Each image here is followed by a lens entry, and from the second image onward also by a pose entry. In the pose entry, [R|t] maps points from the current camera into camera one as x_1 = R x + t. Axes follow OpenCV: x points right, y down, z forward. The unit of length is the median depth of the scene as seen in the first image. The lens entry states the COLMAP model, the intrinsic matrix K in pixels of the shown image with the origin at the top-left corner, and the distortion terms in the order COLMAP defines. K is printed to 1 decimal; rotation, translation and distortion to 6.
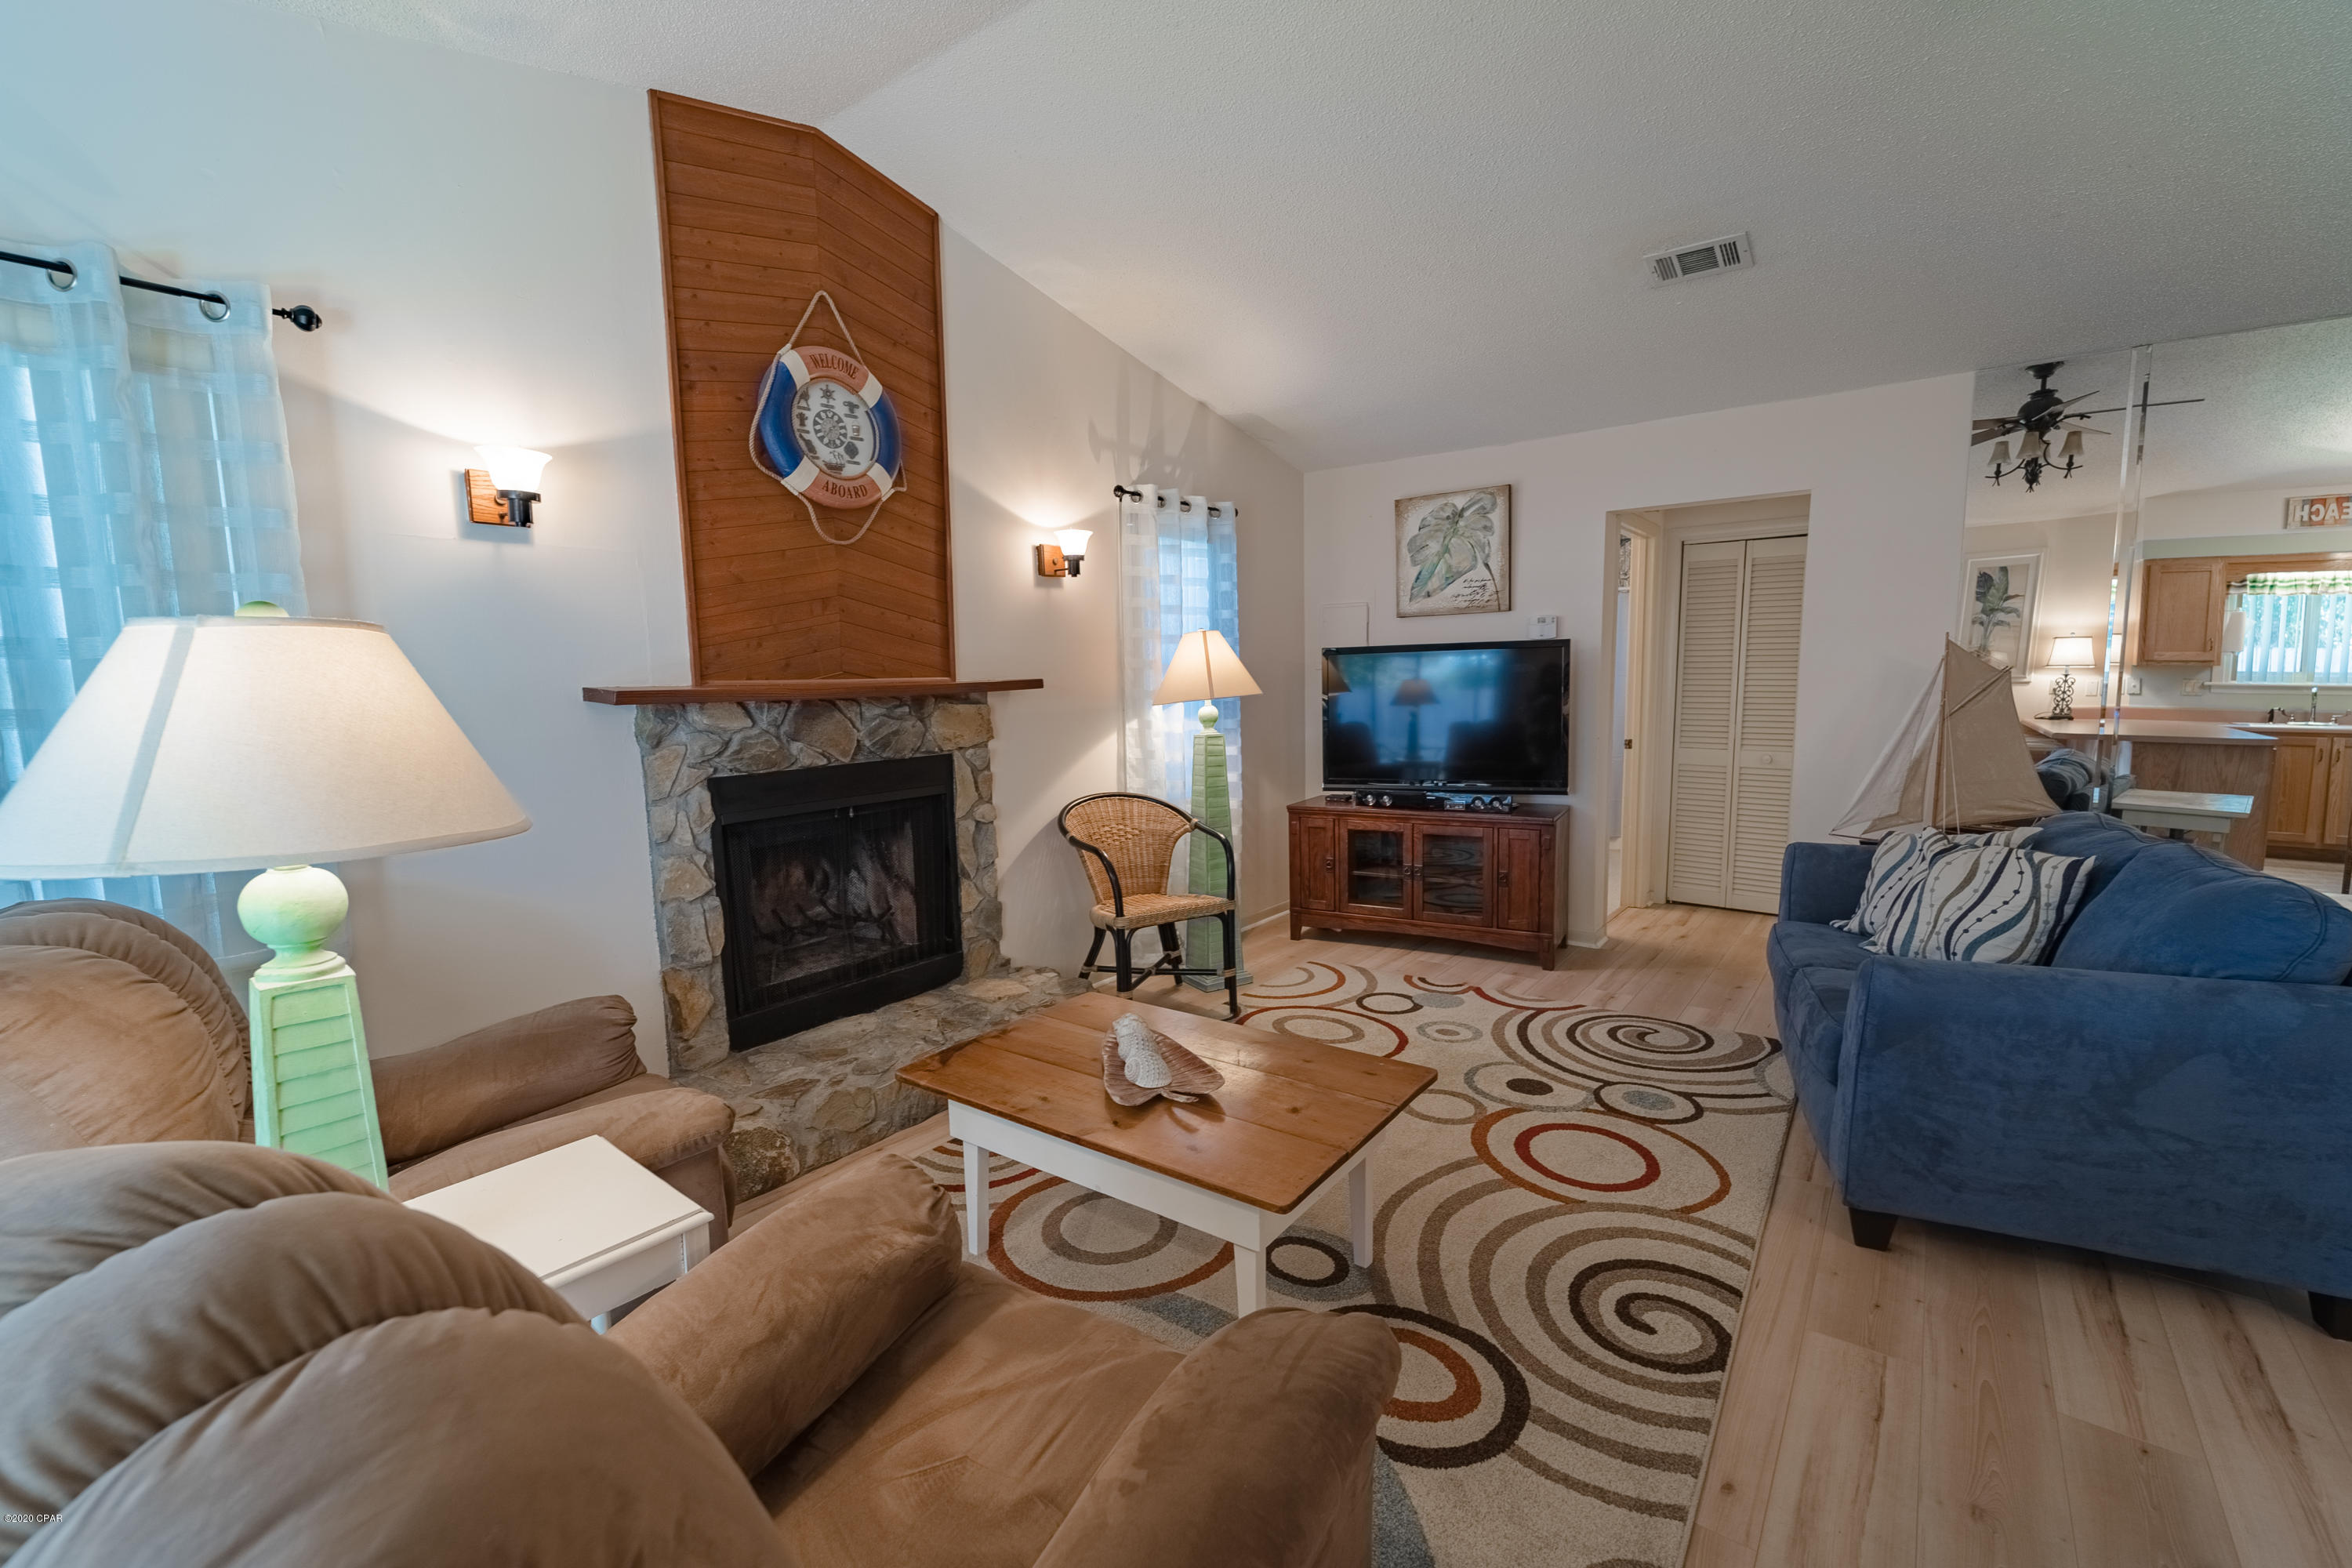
lens RADIAL K [[971.3, 0, 1194.4], [0, 971.3, 788.8], [0, 0, 1]] dist [0.001558, -0.000030]
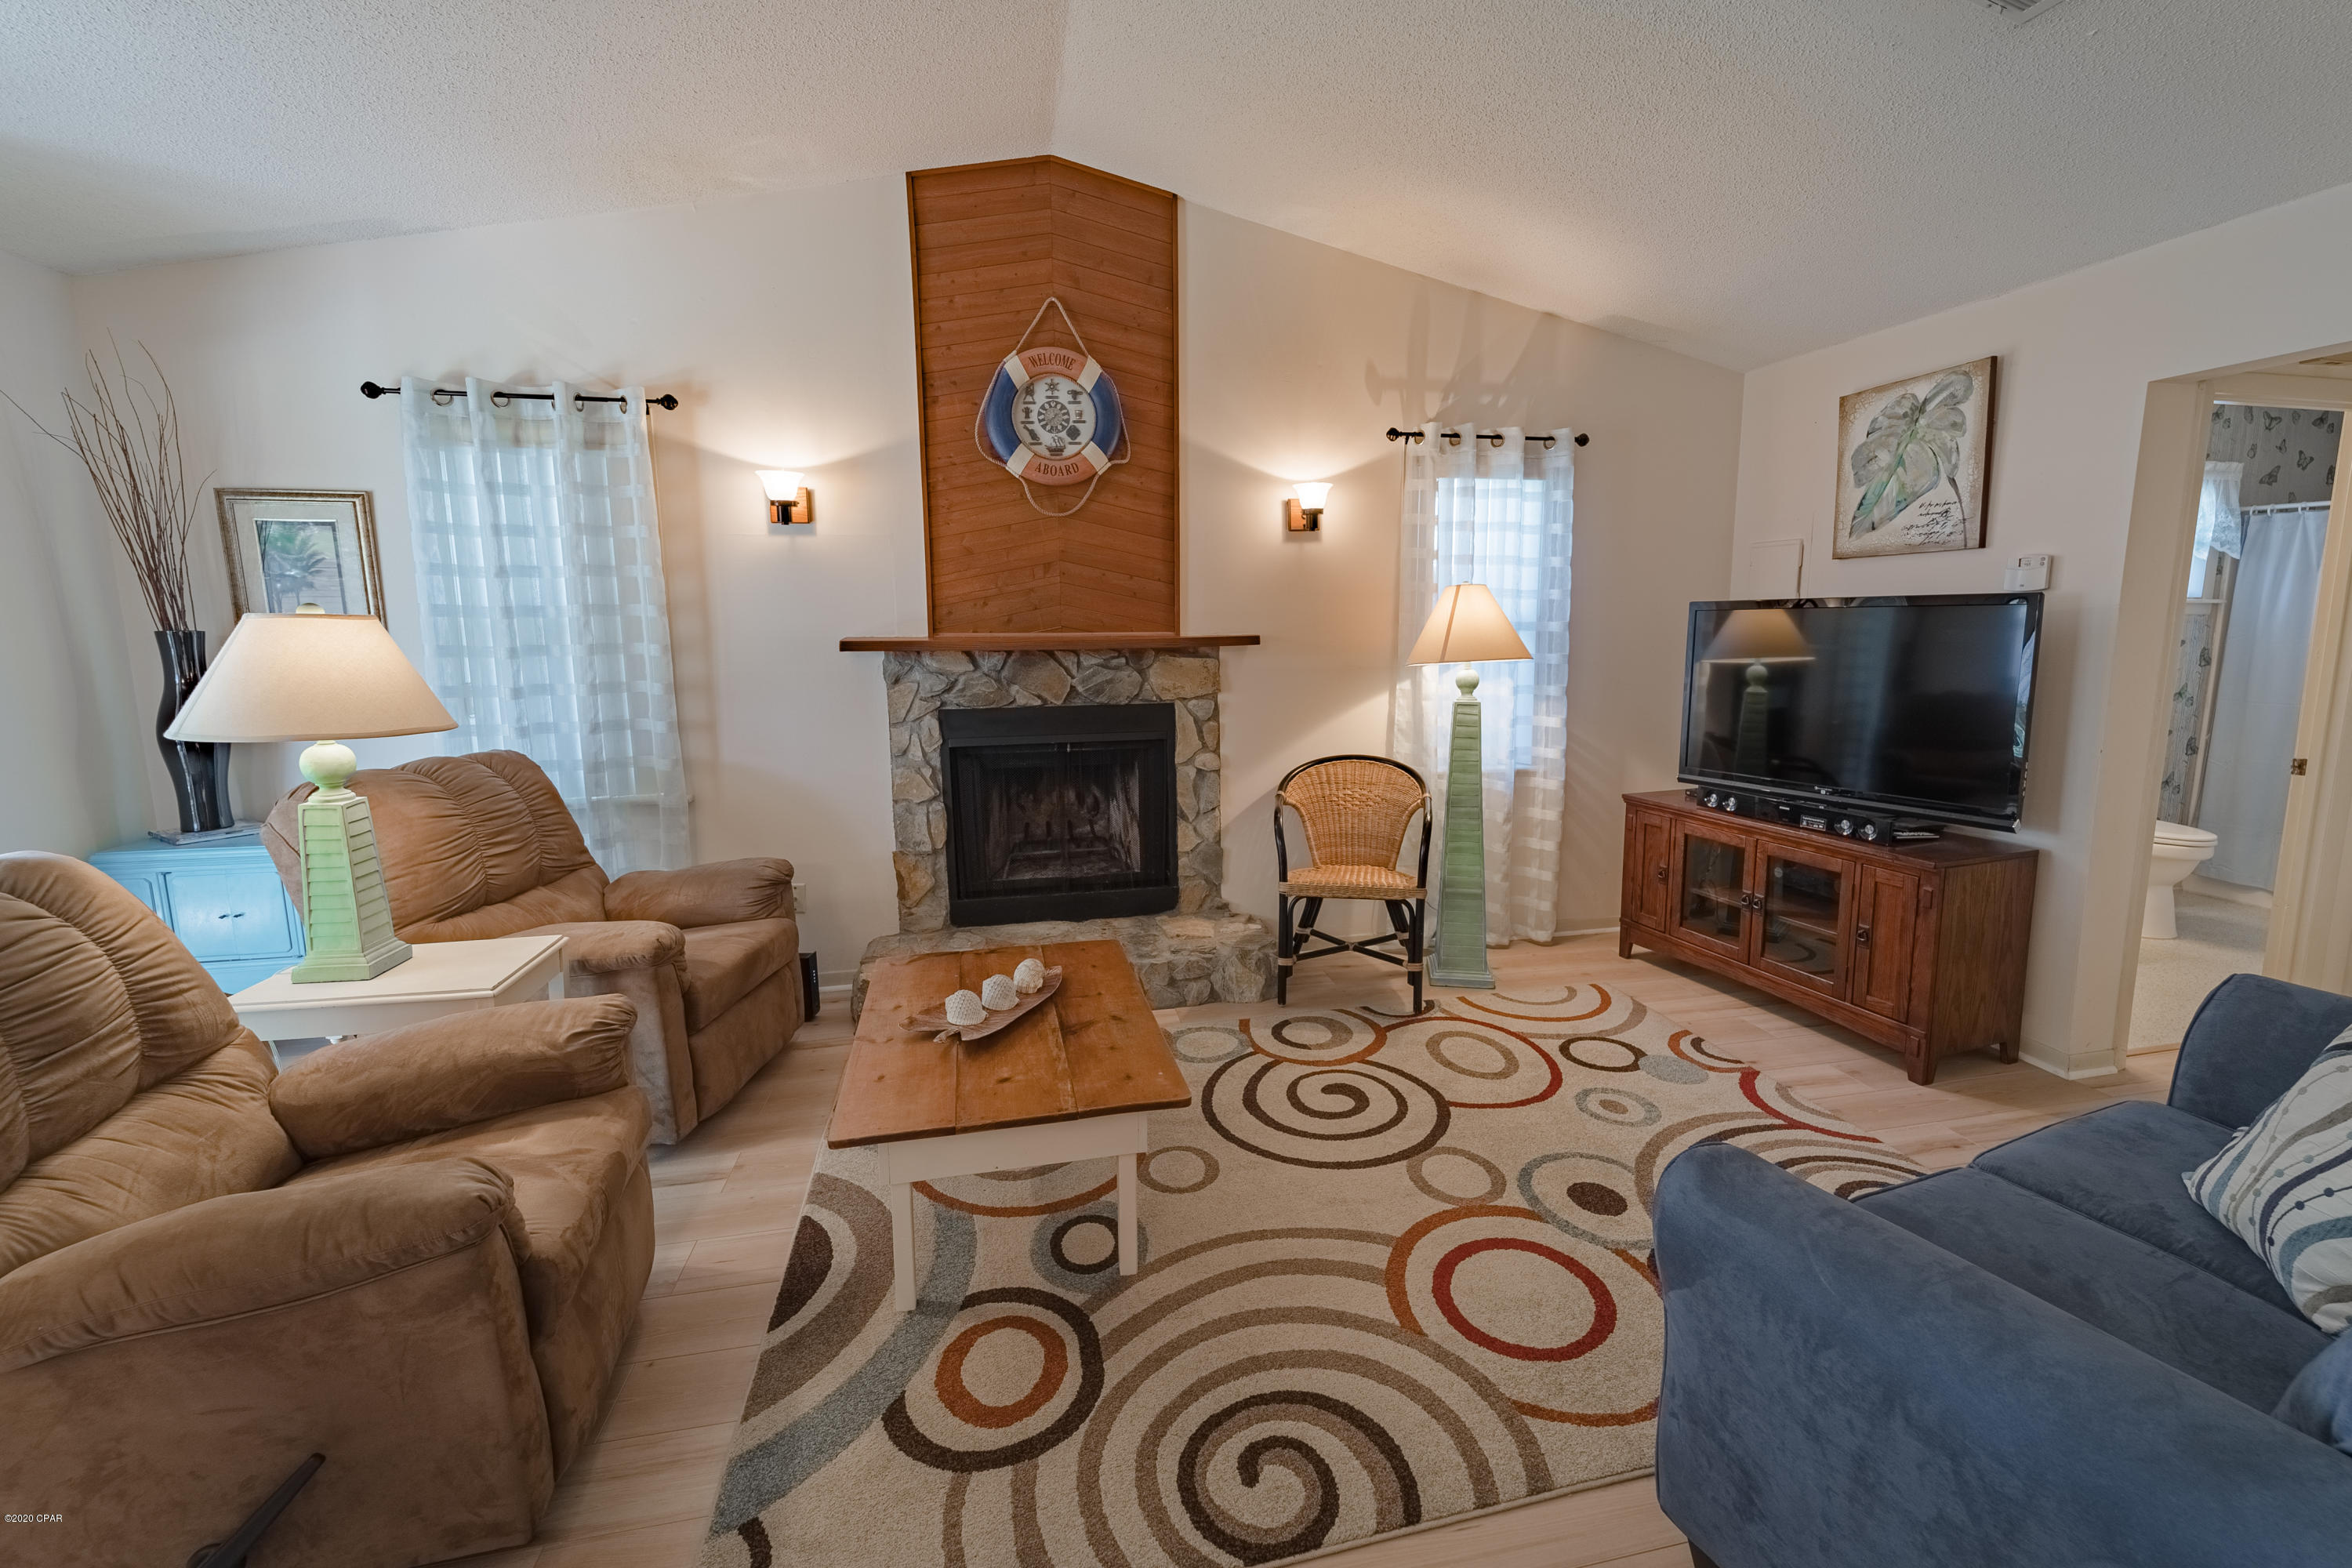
lens RADIAL K [[994.4, 0, 1231.4], [0, 994.4, 760.3], [0, 0, 1]] dist [0.003212, -0.000008]
pose [[0.766250, 0.107900, -0.633419, 0.515778], [-0.086560, 0.994148, 0.064636, -0.051219], [0.636686, 0.005301, 0.771105, 0.195828]]
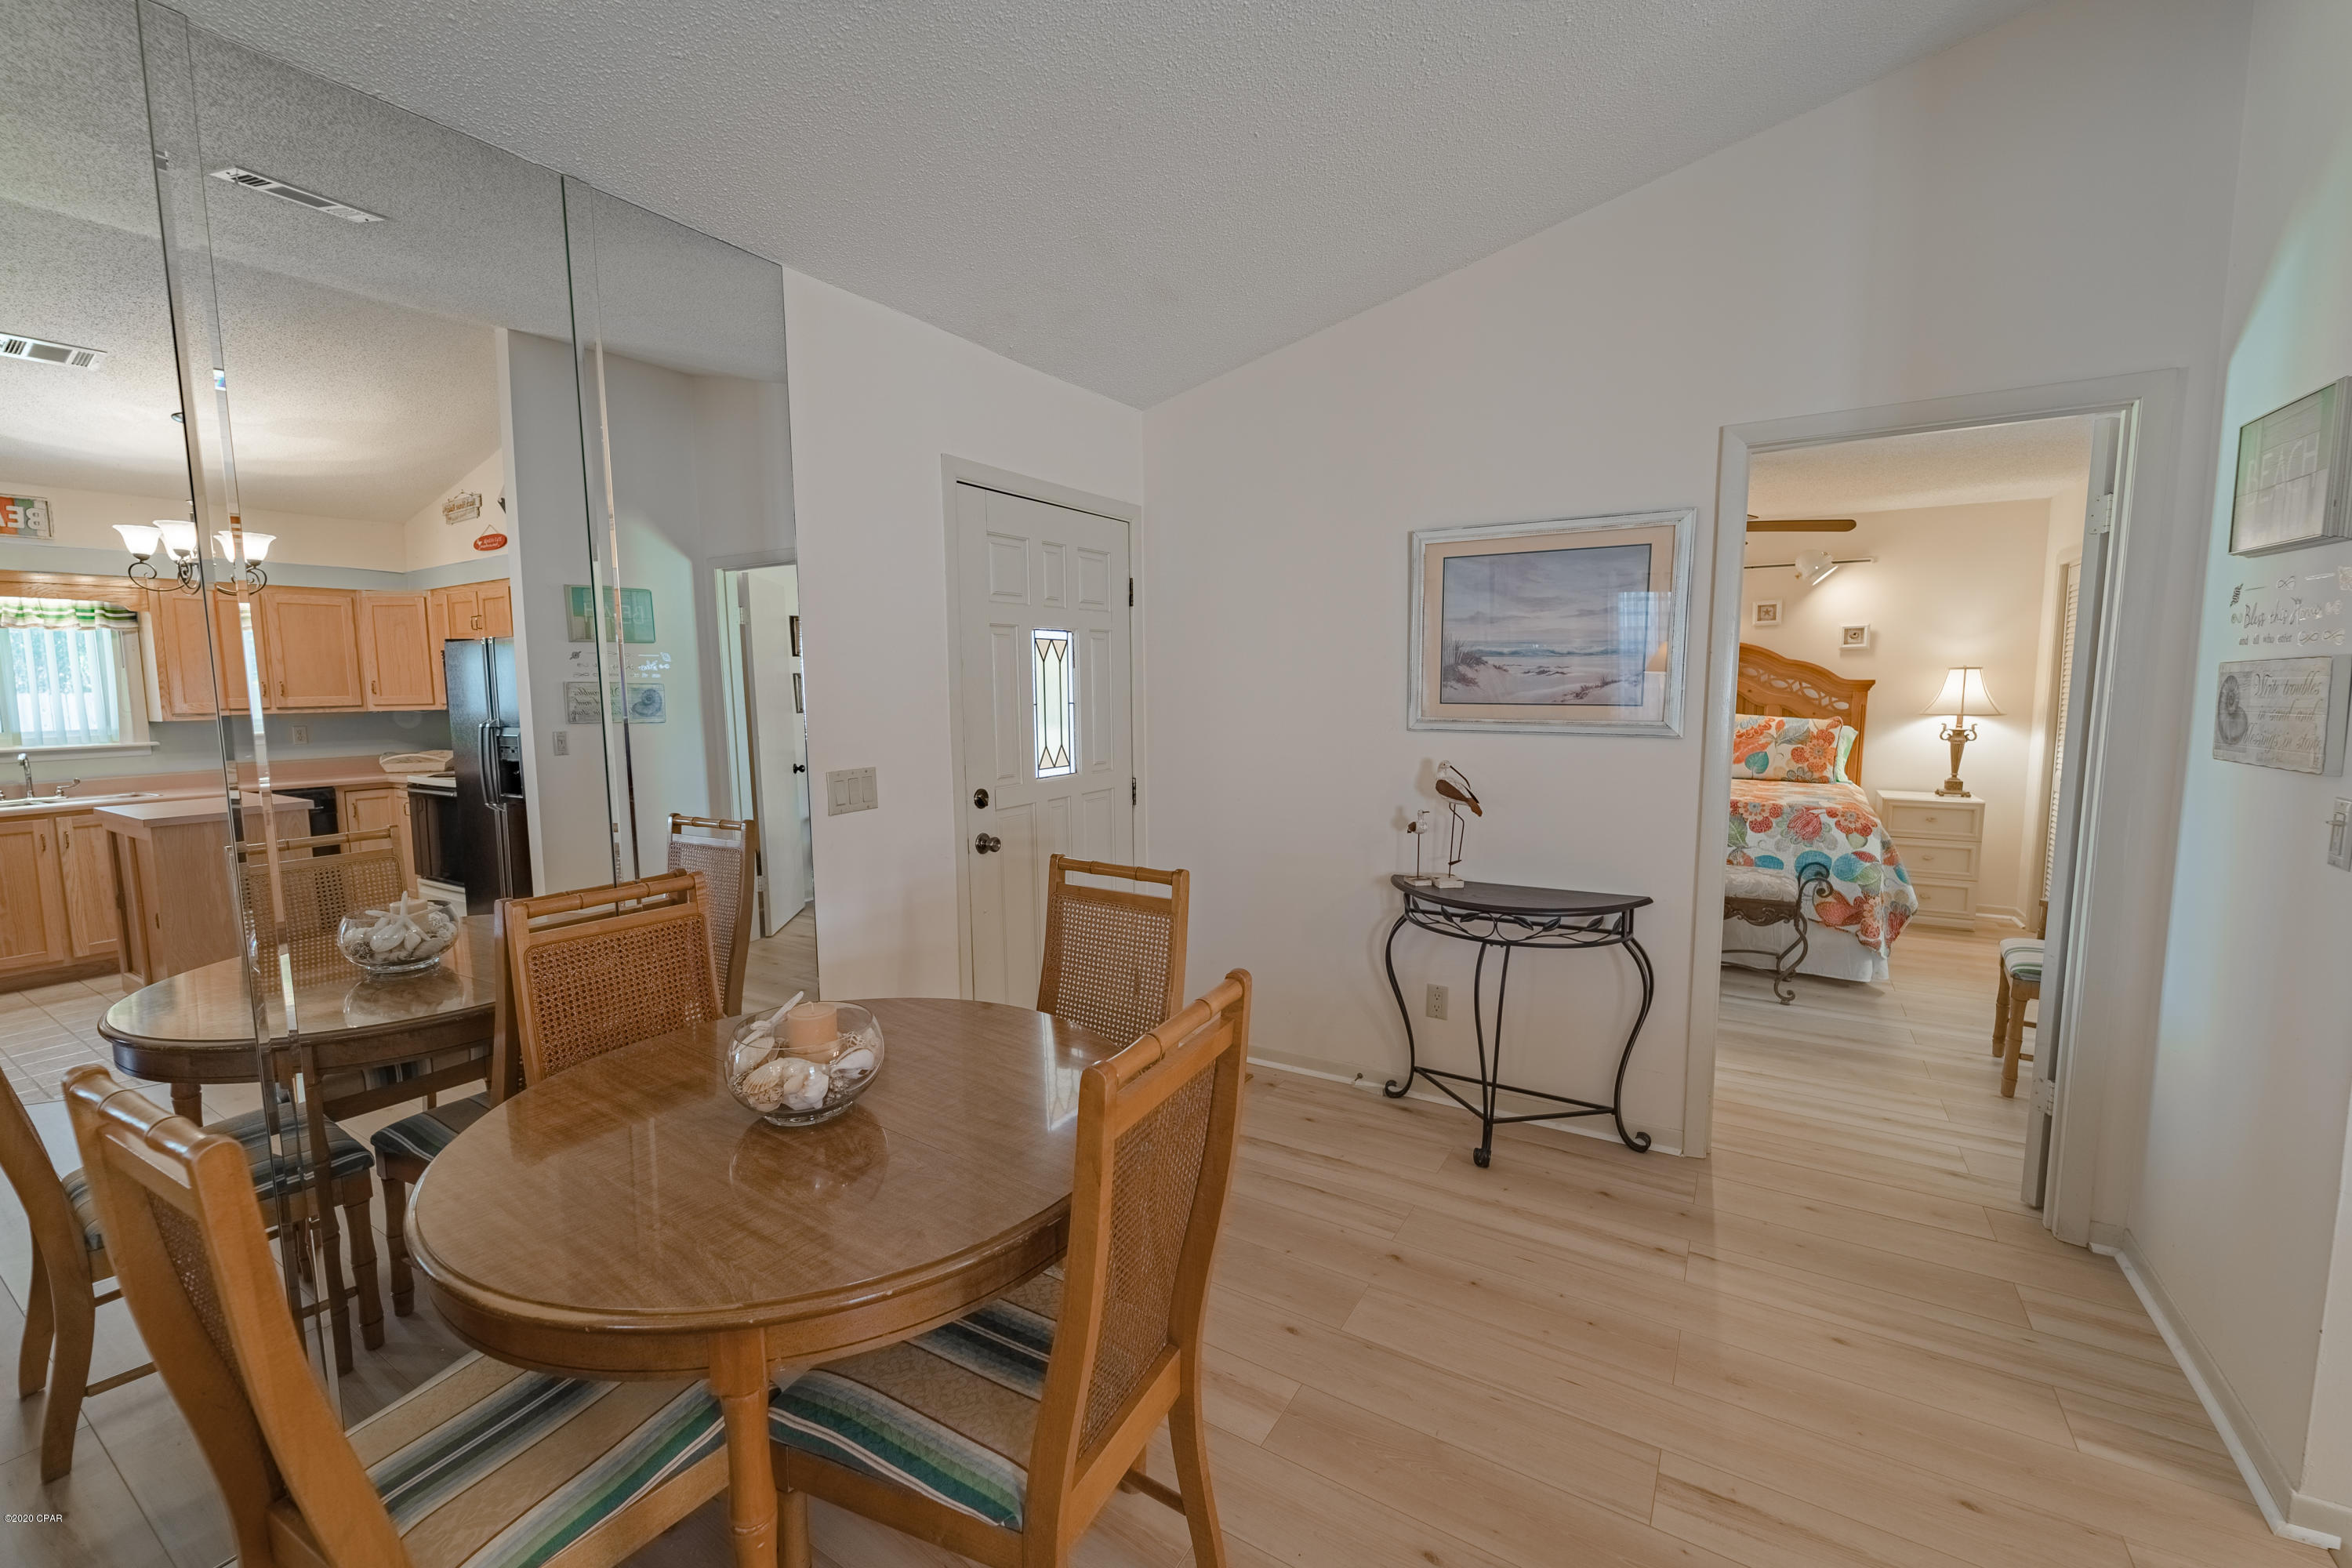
lens RADIAL K [[951.1, 0, 1162.4], [0, 951.1, 788.5], [0, 0, 1]] dist [0.000438, -0.000198]
pose [[-0.090344, -0.094942, 0.991375, 0.737951], [0.129793, 0.985833, 0.106240, -0.084144], [-0.987417, 0.138272, -0.076741, 0.432068]]
